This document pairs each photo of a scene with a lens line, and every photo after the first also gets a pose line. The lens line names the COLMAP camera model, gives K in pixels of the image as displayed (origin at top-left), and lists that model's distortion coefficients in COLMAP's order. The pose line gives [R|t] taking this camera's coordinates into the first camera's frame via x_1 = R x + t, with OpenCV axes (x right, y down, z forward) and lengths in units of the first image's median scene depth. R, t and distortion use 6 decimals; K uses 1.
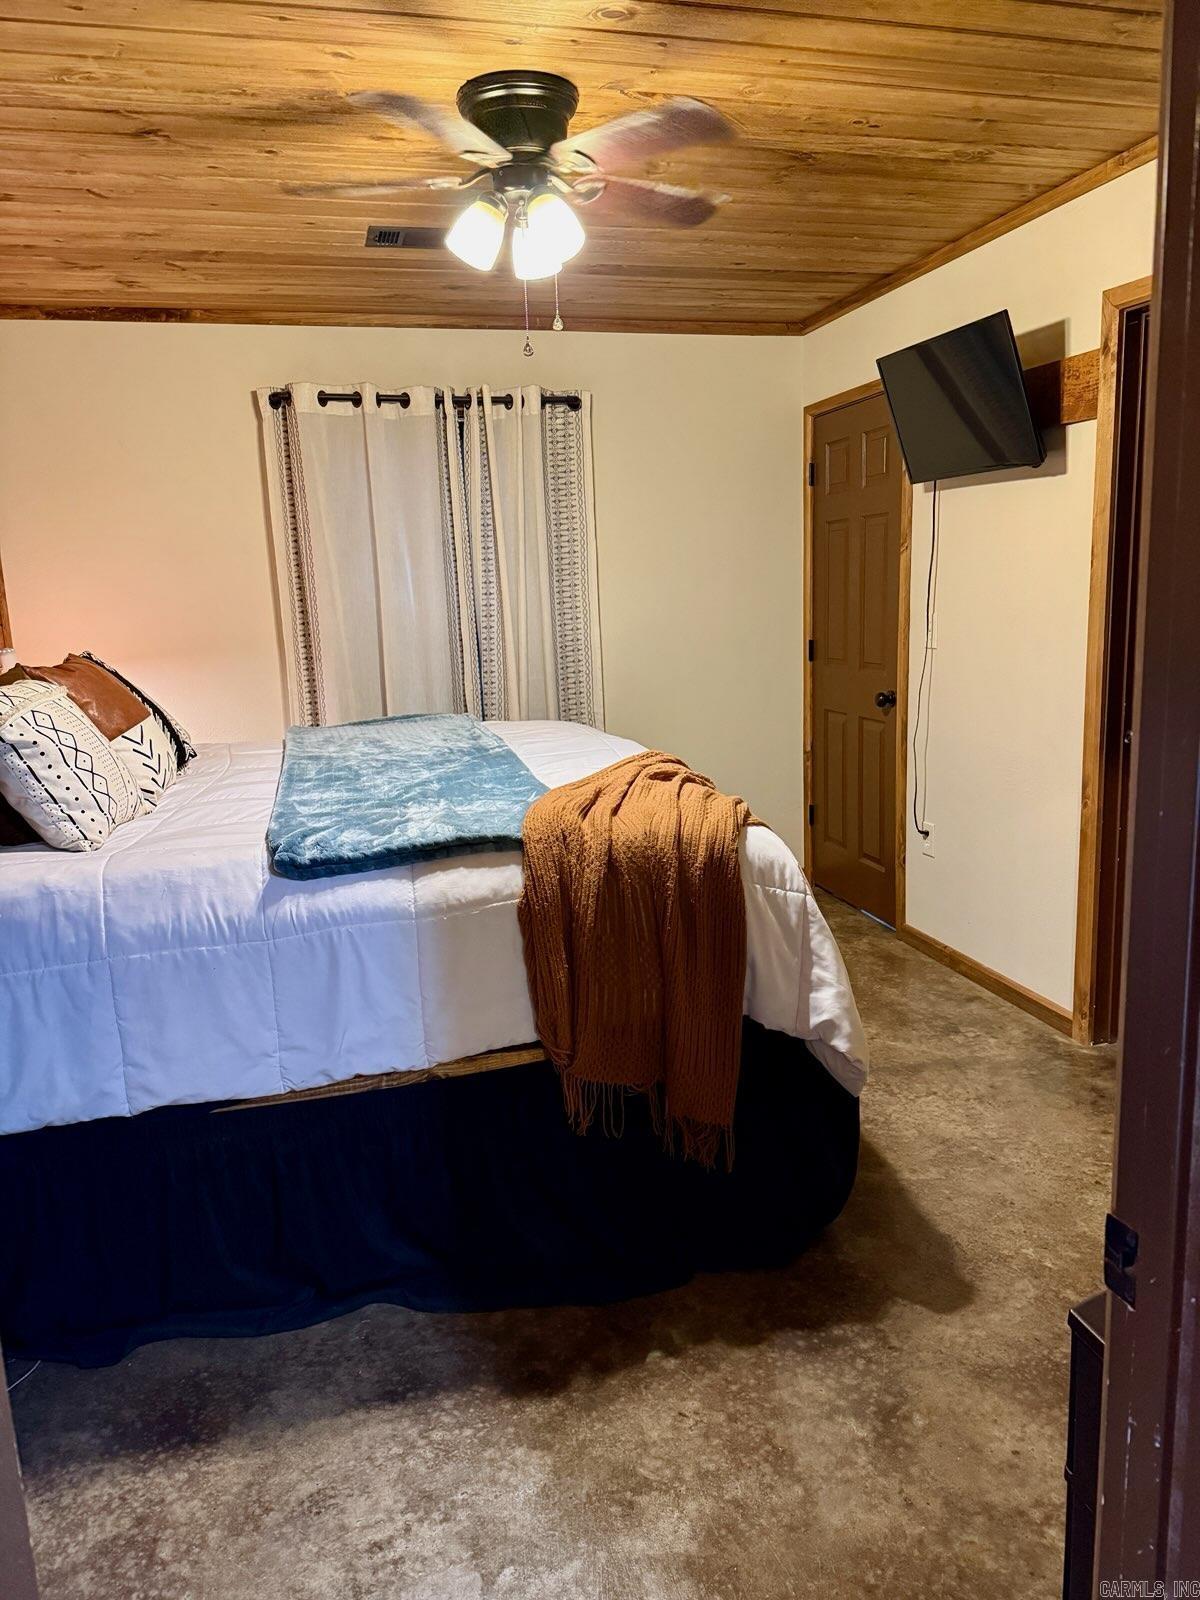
lens RADIAL K [[1127.8, 0, 597.1], [0, 1127.8, 790.5], [0, 0, 1]] dist [0.055895, -0.069432]
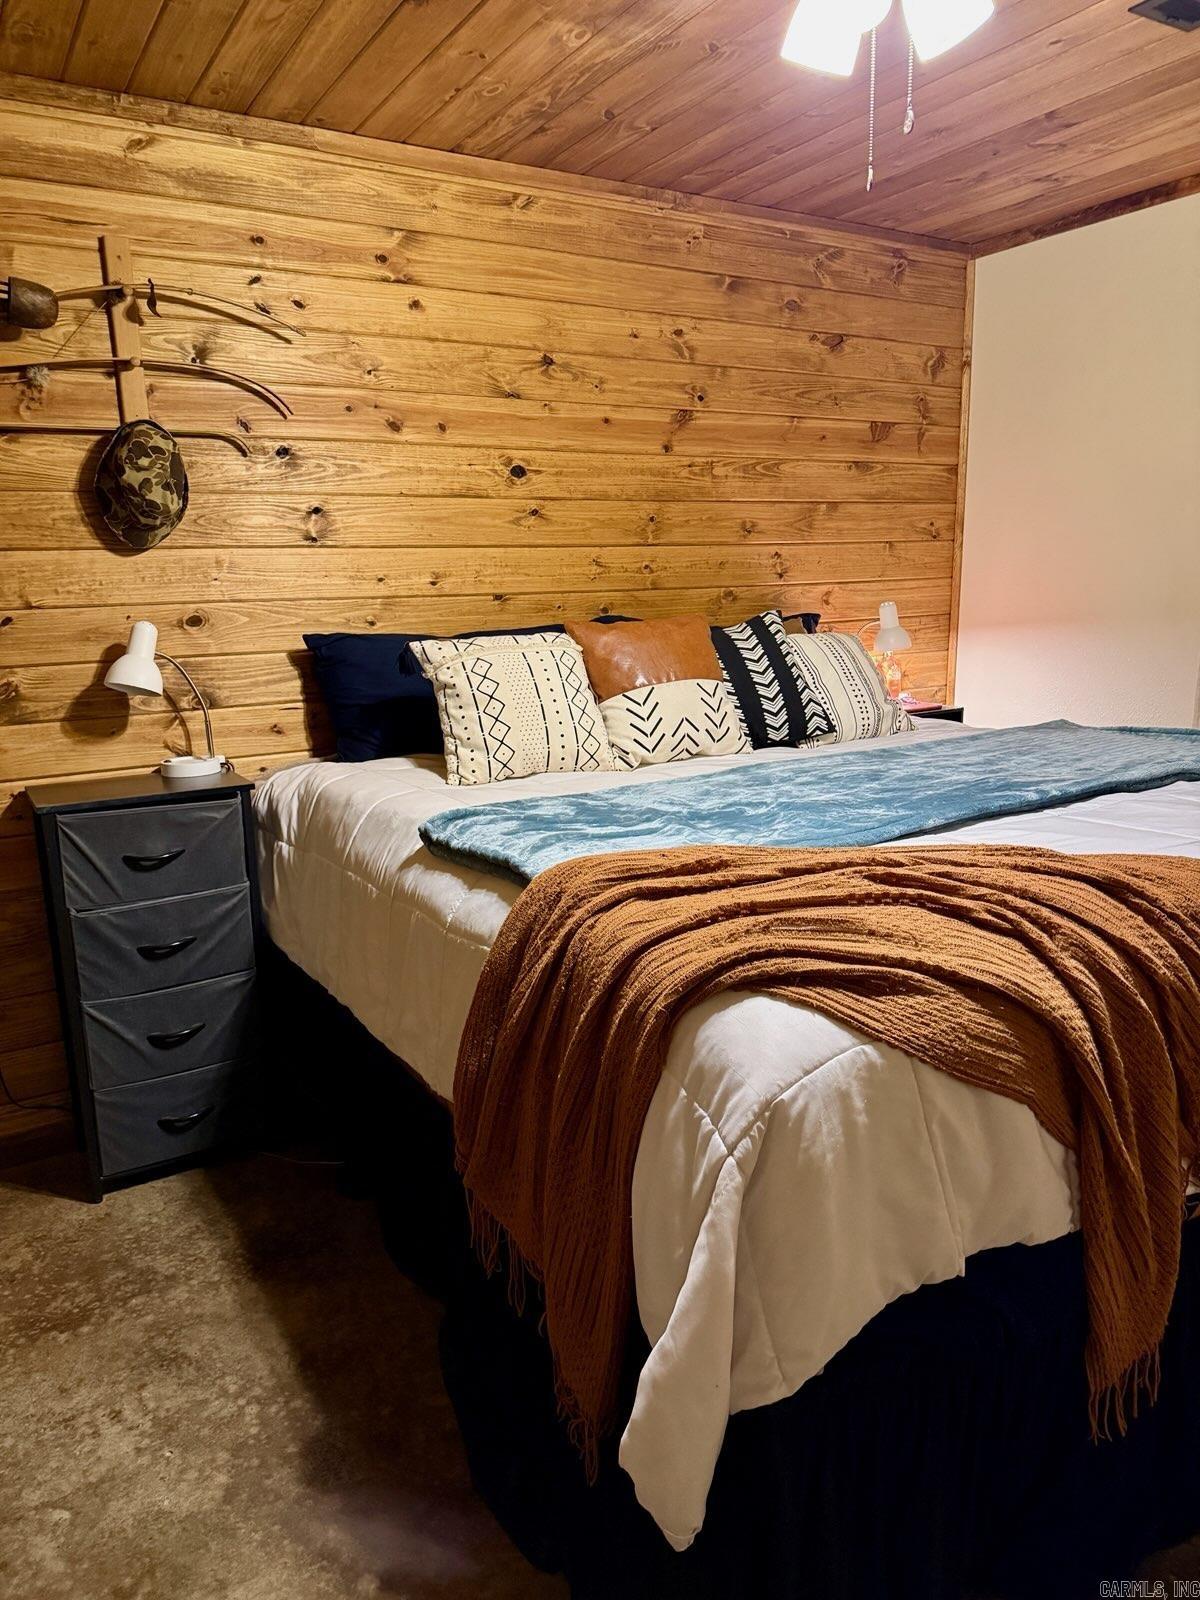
lens RADIAL K [[1127.8, 0, 601.2], [0, 1127.8, 805.2], [0, 0, 1]] dist [0.055895, -0.069432]
pose [[0.272878, 0.223952, -0.935619, 0.509604], [-0.166557, 0.968840, 0.183327, -0.123519], [0.947521, 0.105808, 0.301676, 0.624294]]
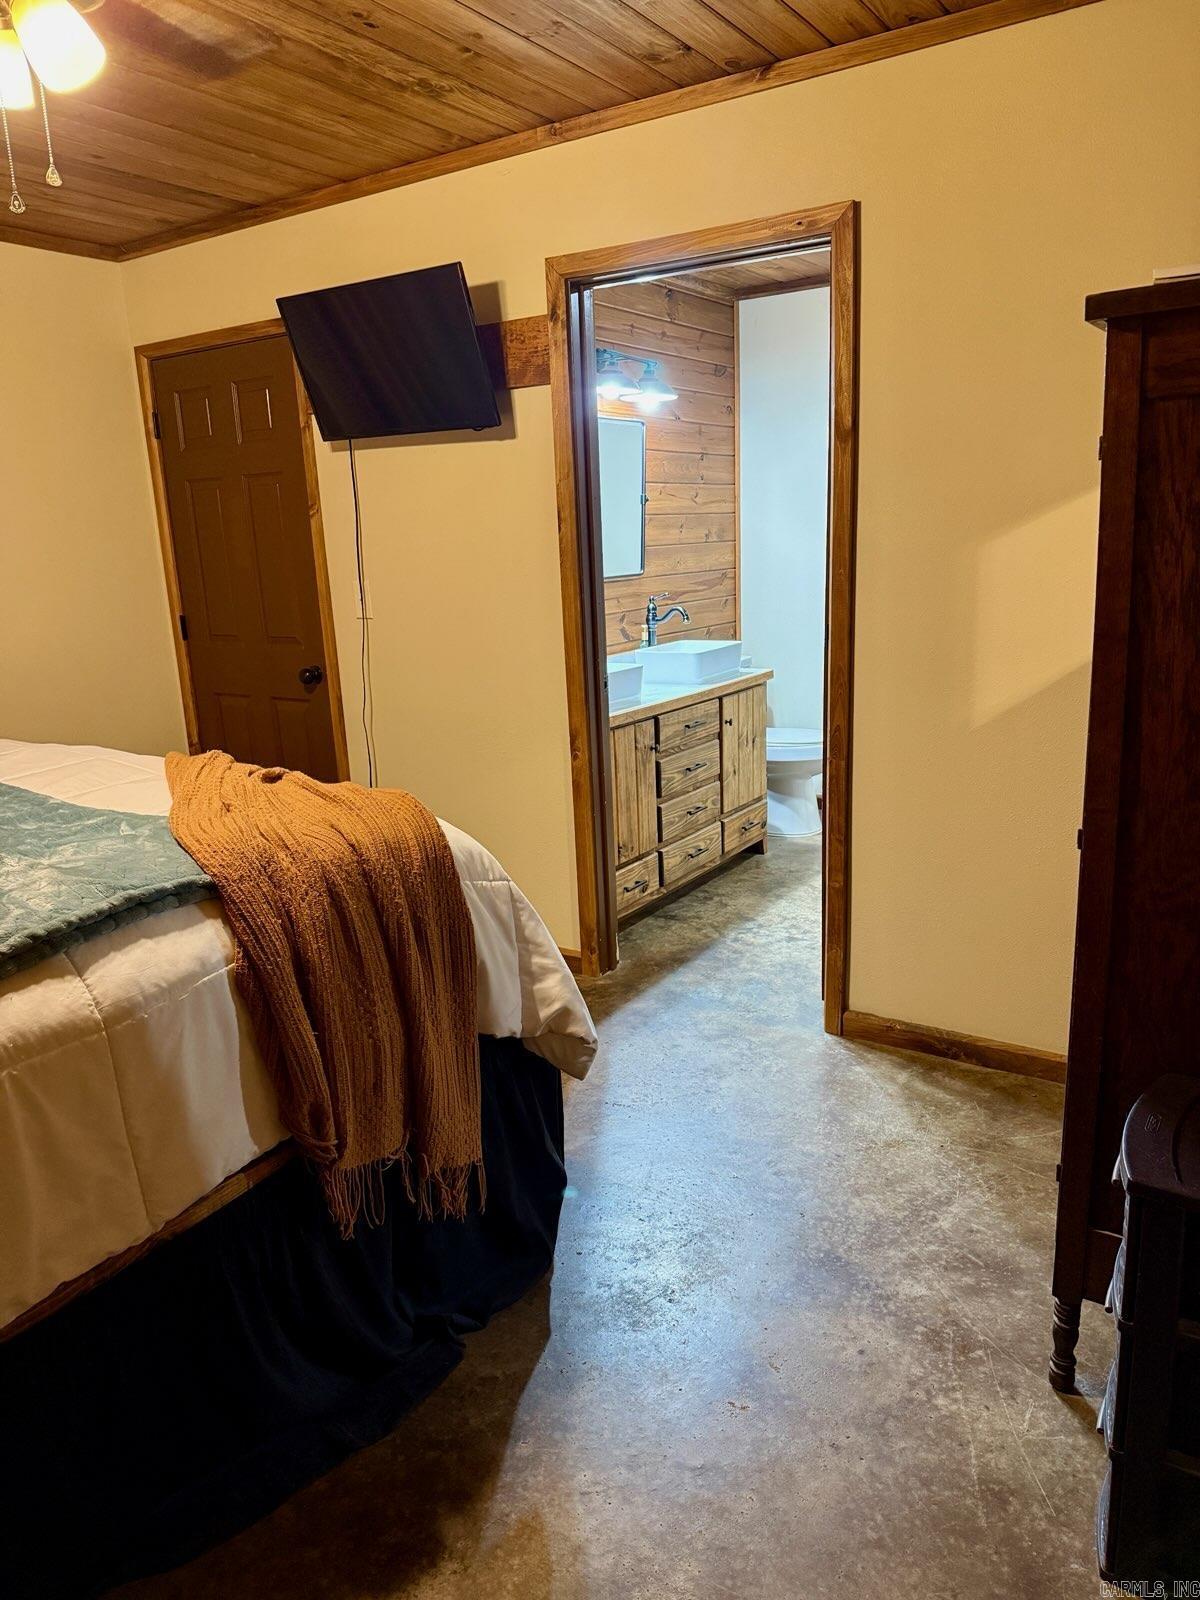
lens RADIAL K [[1127.8, 0, 593.2], [0, 1127.8, 793.4], [0, 0, 1]] dist [0.055895, -0.069432]
pose [[0.744991, -0.147360, 0.650594, -0.275171], [0.136610, 0.988328, 0.067425, -0.023301], [-0.652936, 0.038647, 0.756426, 0.218734]]
